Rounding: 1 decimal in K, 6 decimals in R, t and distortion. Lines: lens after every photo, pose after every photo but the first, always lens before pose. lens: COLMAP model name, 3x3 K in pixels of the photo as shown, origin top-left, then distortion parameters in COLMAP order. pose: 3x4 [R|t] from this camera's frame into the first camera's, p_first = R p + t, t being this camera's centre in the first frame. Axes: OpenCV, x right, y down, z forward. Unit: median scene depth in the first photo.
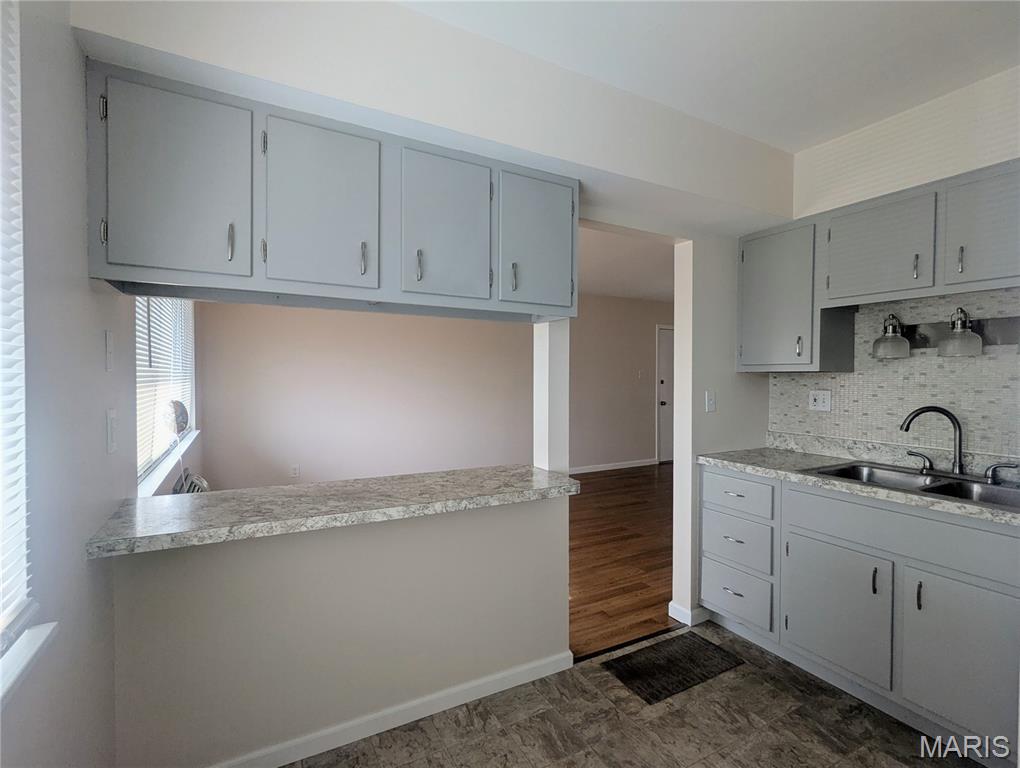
lens RADIAL K [[481.2, 0, 507.7], [0, 481.2, 383.9], [0, 0, 1]] dist [-0.002055, 0.000311]
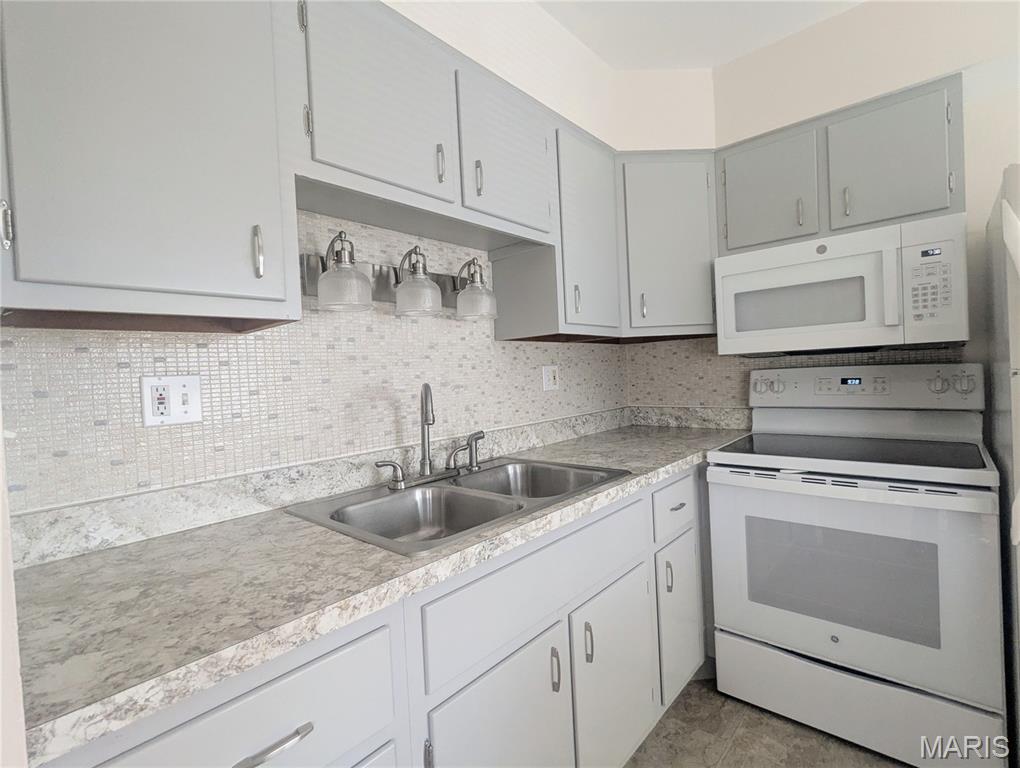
lens RADIAL K [[481.2, 0, 511.0], [0, 481.2, 383.7], [0, 0, 1]] dist [-0.002055, 0.000311]
pose [[-0.335651, -0.010167, 0.941931, 0.188863], [0.062737, 0.997480, 0.033123, 0.029460], [-0.939895, 0.070212, -0.334168, 1.002332]]
